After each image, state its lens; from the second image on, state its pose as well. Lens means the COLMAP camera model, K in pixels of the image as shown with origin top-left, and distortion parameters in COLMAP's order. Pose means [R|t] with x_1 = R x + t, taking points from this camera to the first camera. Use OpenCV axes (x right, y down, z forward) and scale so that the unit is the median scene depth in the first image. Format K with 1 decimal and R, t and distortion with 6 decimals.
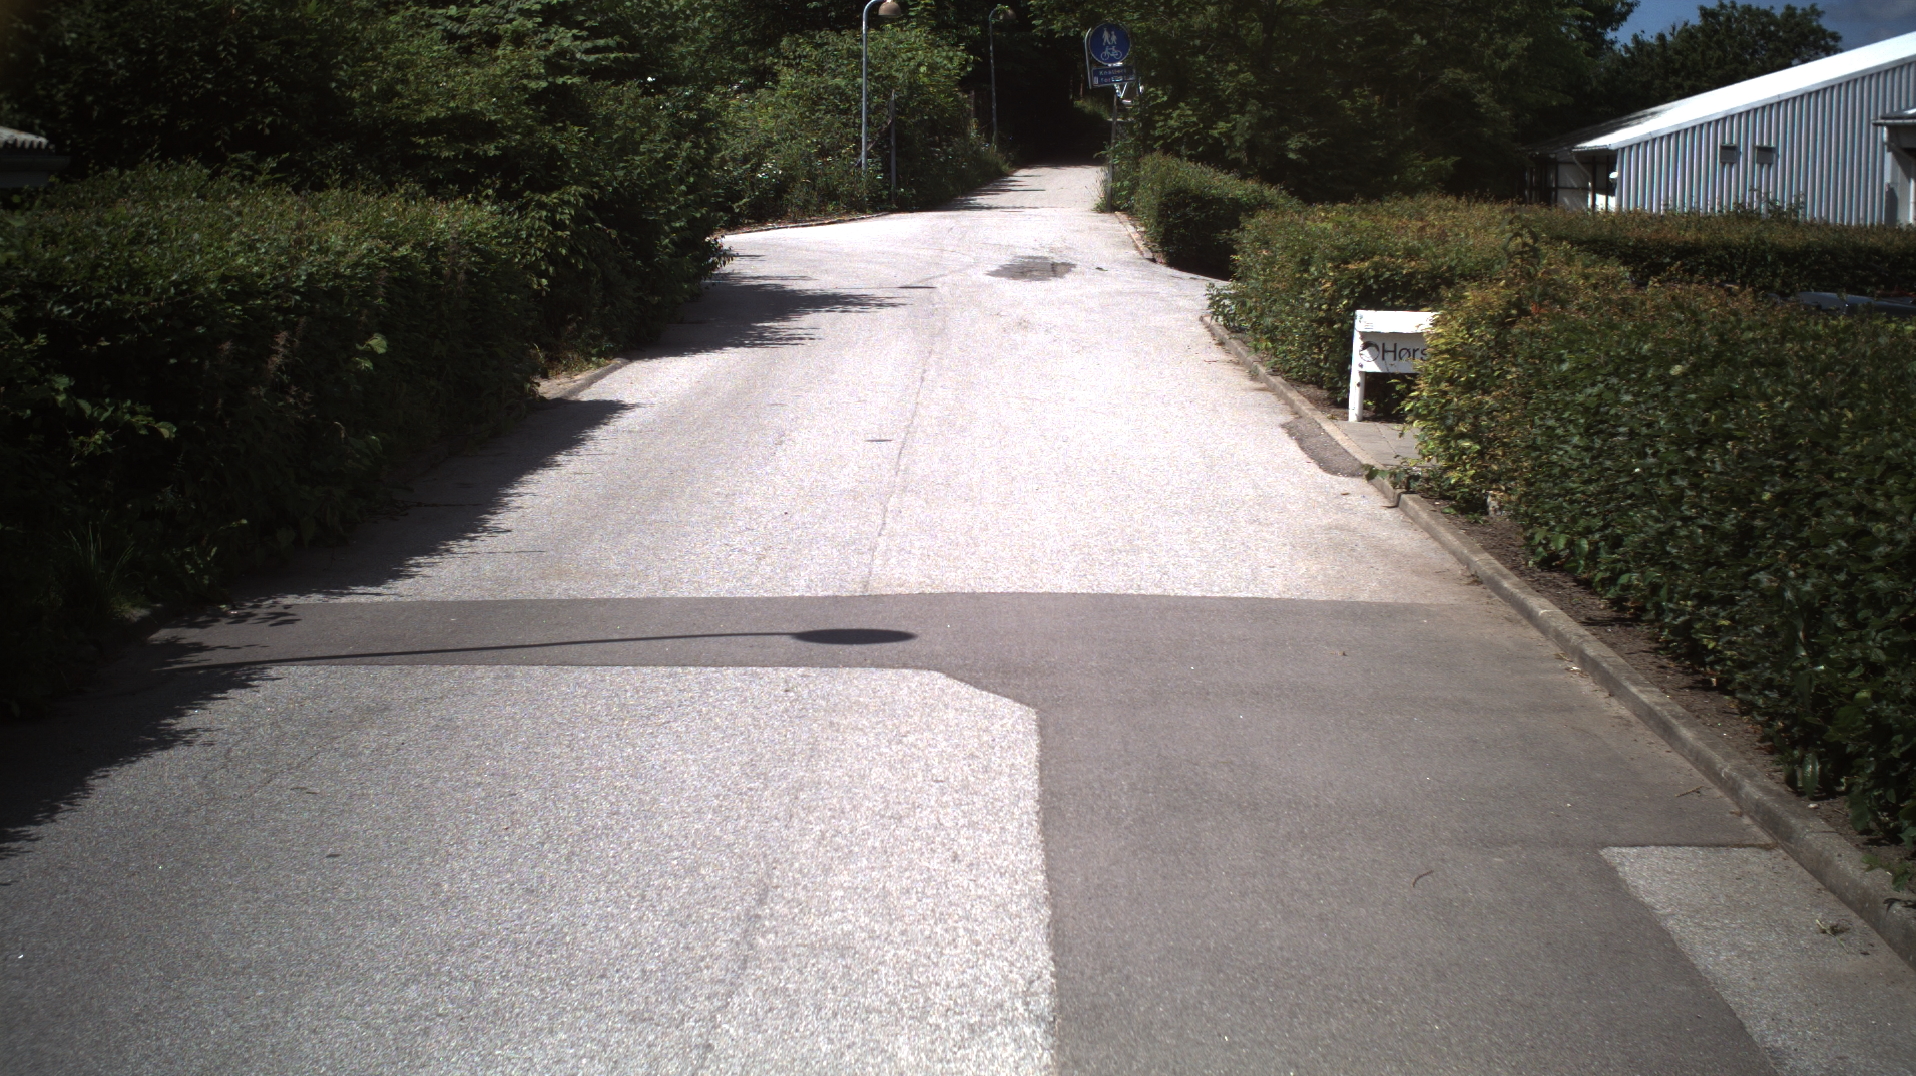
lens RADIAL K [[3259.7, 0, 958.0], [0, 3259.7, 538.0], [0, 0, 1]] dist [-0.294236, 0.407328]
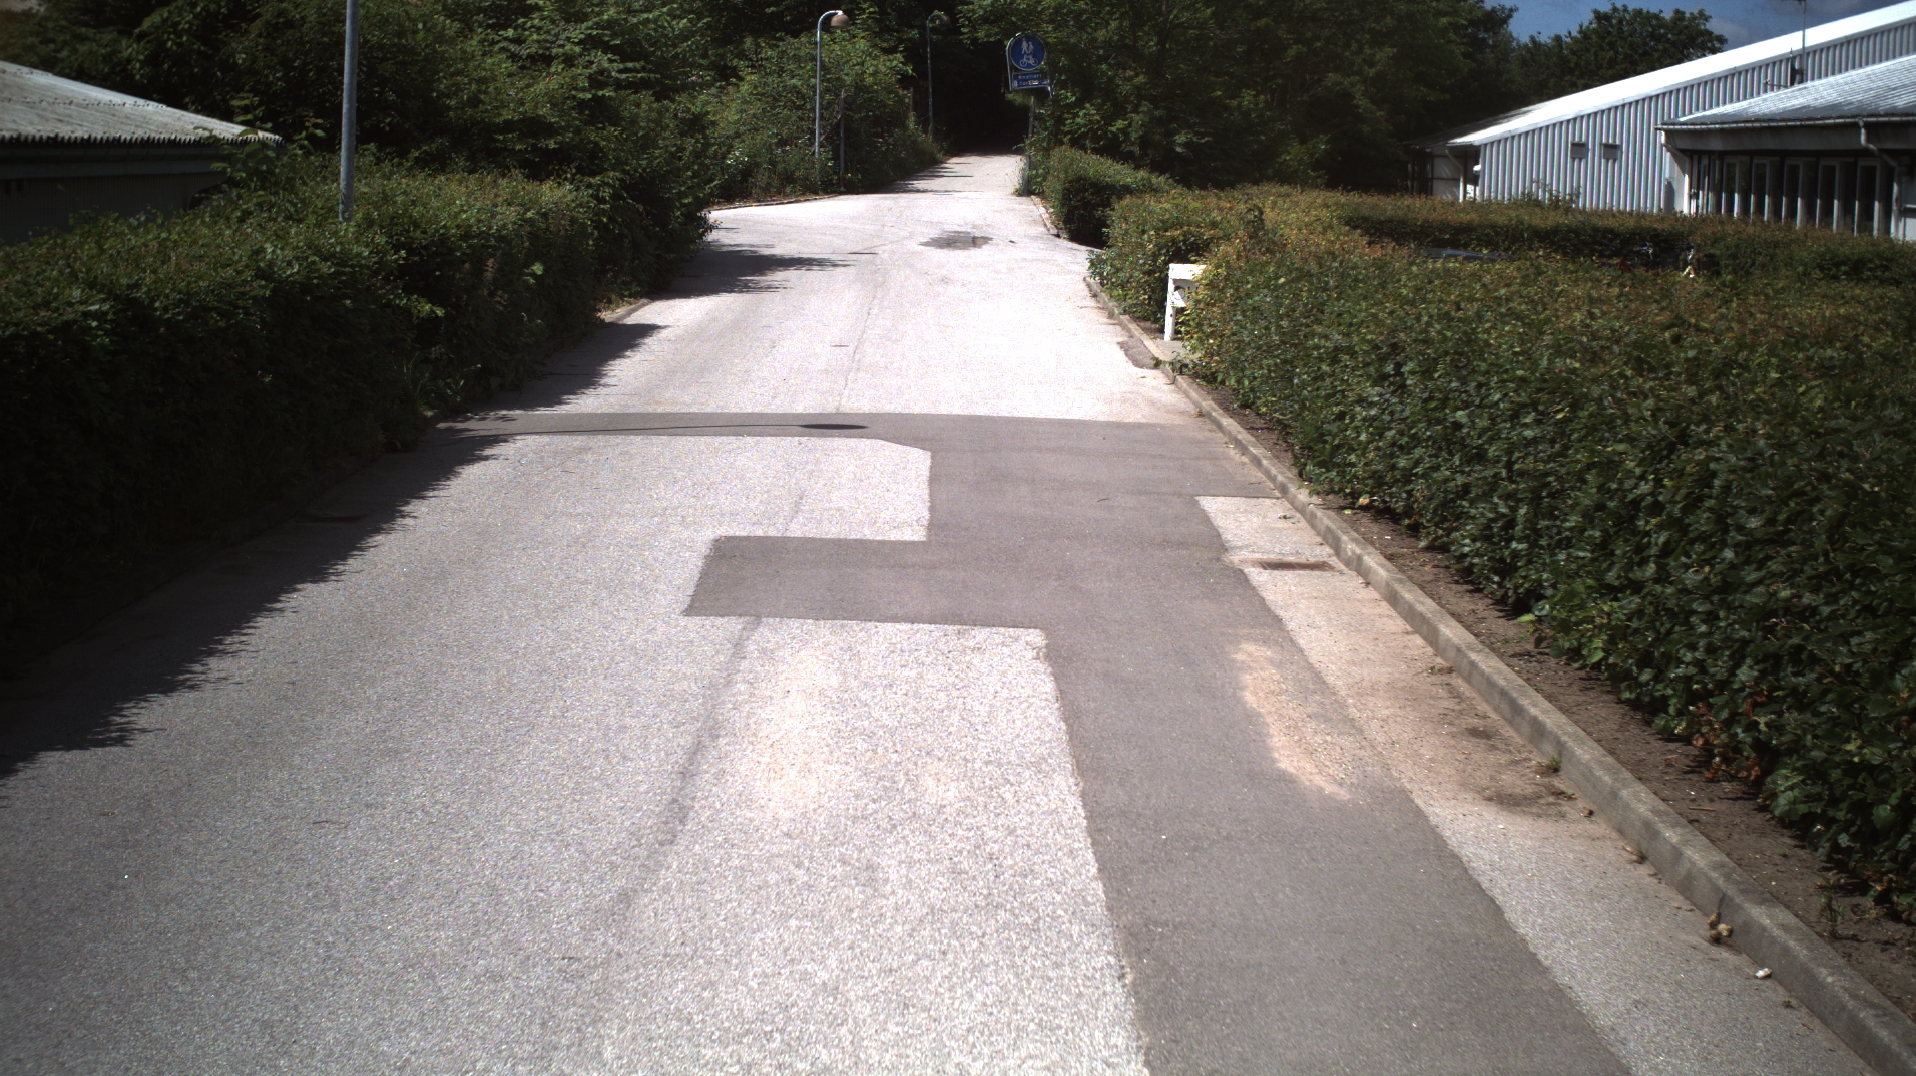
lens RADIAL K [[3259.7, 0, 958.0], [0, 3259.7, 538.0], [0, 0, 1]] dist [-0.294236, 0.407328]
pose [[0.999772, 0.009250, 0.019244, 0.001034], [-0.009347, 0.999944, 0.004934, 0.029565], [-0.019197, -0.005113, 0.999803, -0.289207]]
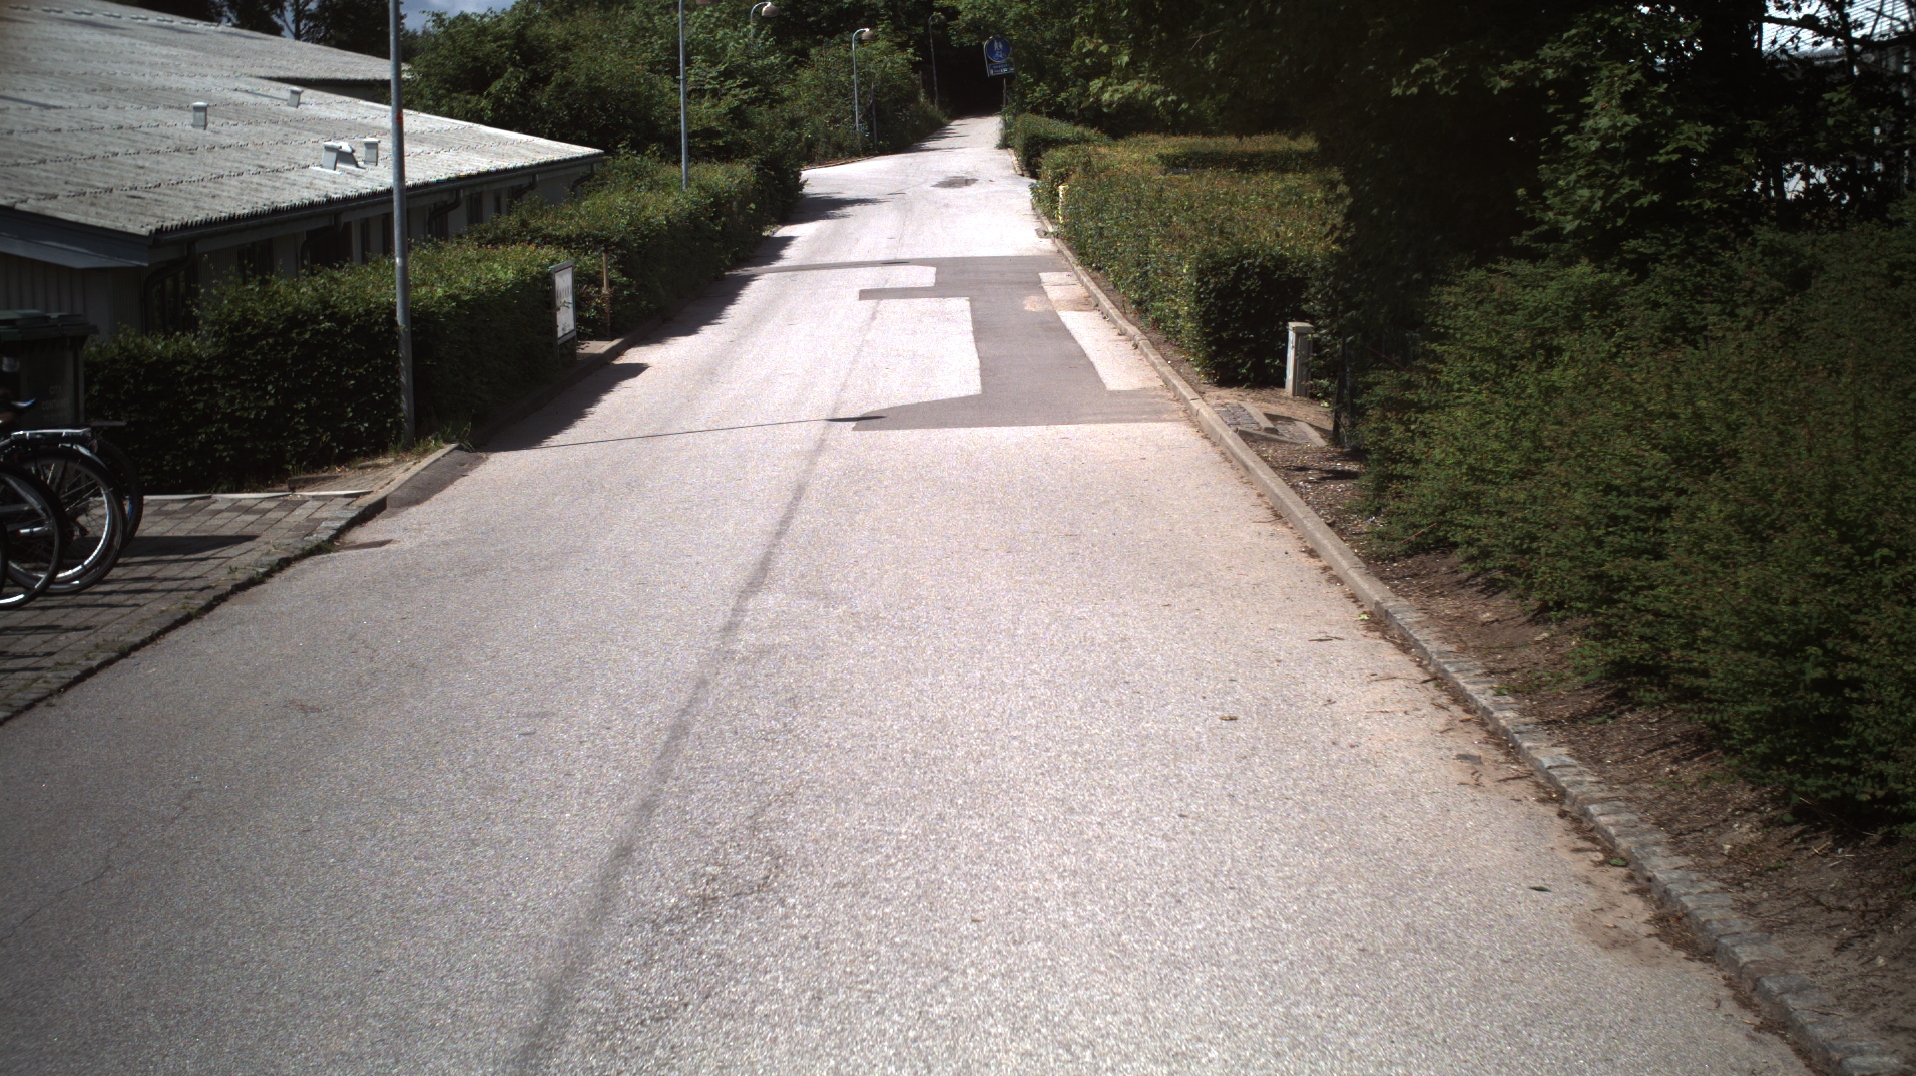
lens RADIAL K [[3259.7, 0, 958.0], [0, 3259.7, 538.0], [0, 0, 1]] dist [-0.294236, 0.407328]
pose [[0.998476, -0.054804, 0.006415, 0.001066], [0.054655, 0.998273, 0.021548, 0.107369], [-0.007585, -0.021165, 0.999747, -1.154495]]
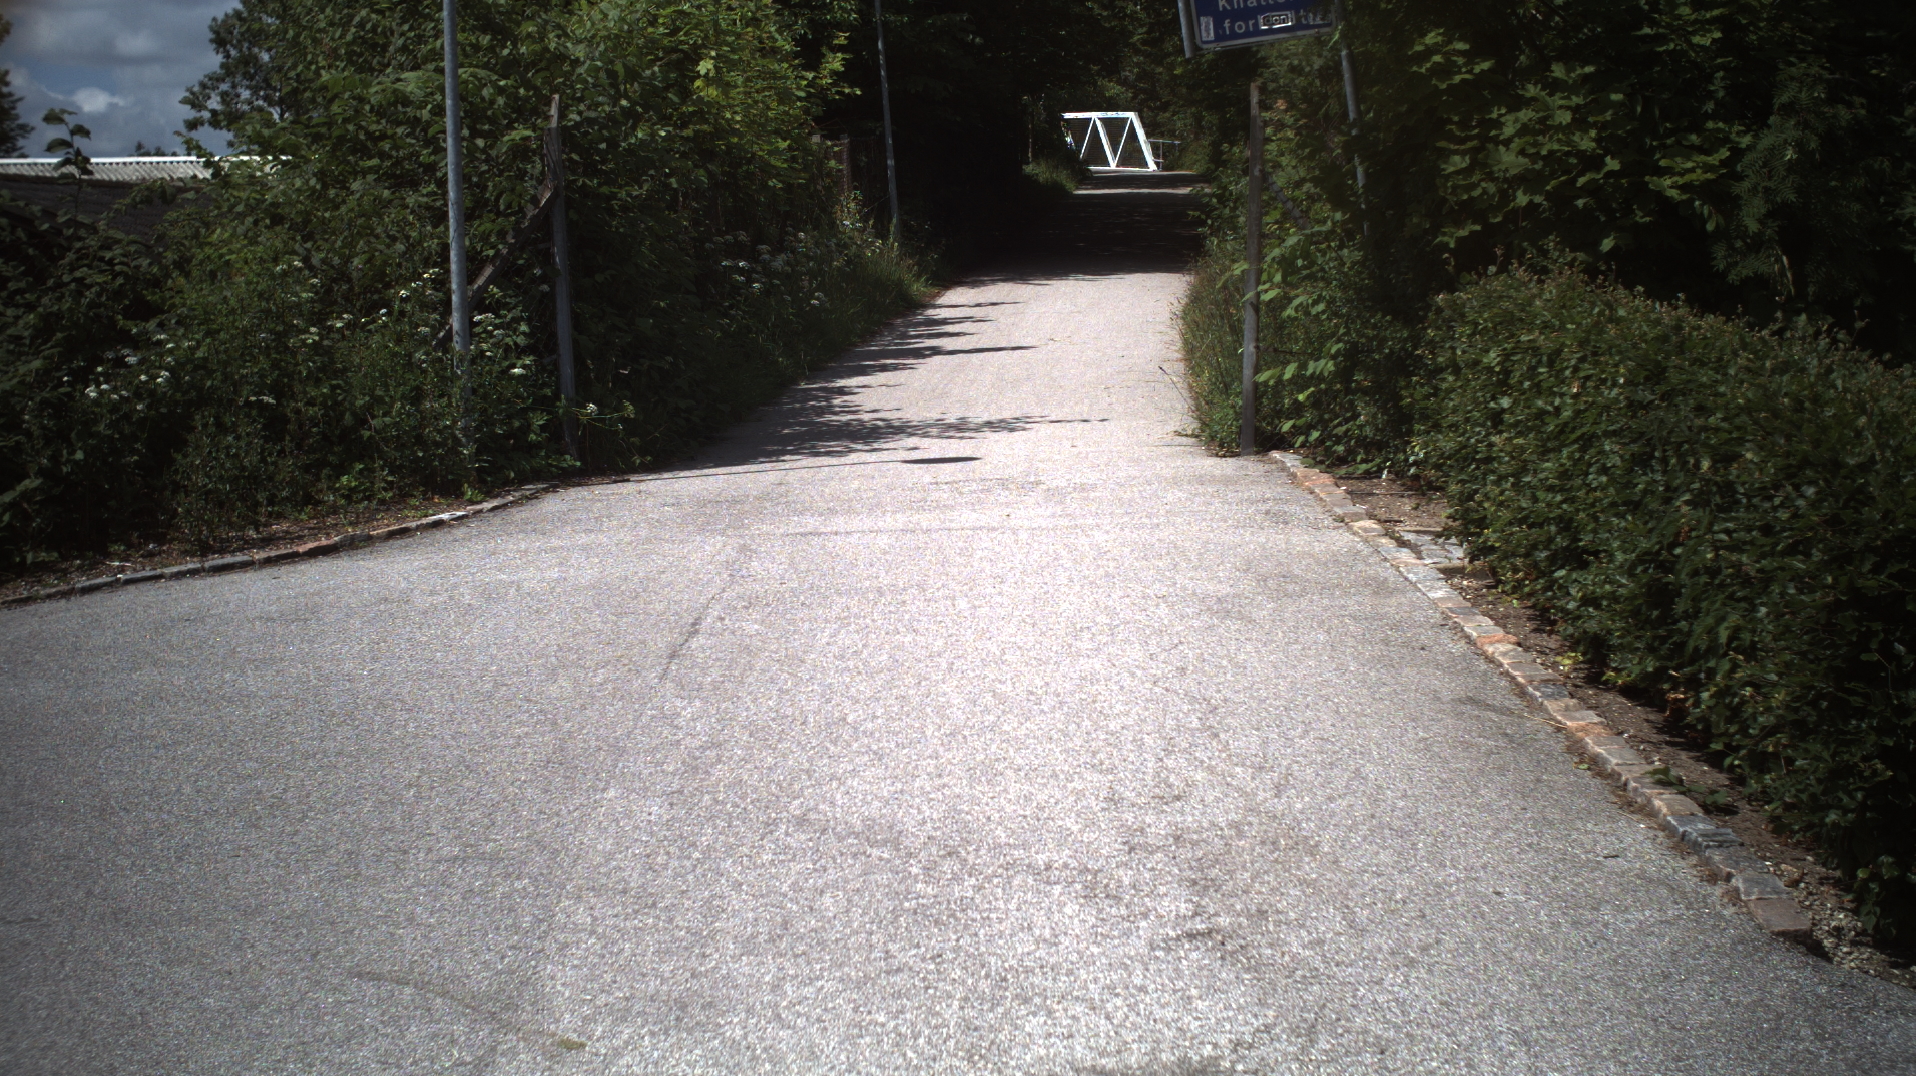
lens RADIAL K [[3259.7, 0, 958.0], [0, 3259.7, 538.0], [0, 0, 1]] dist [-0.294236, 0.407328]
pose [[0.998906, -0.041080, 0.022333, 0.018154], [0.041654, 0.998796, -0.025897, -0.142846], [-0.021243, 0.026799, 0.999415, 1.151559]]
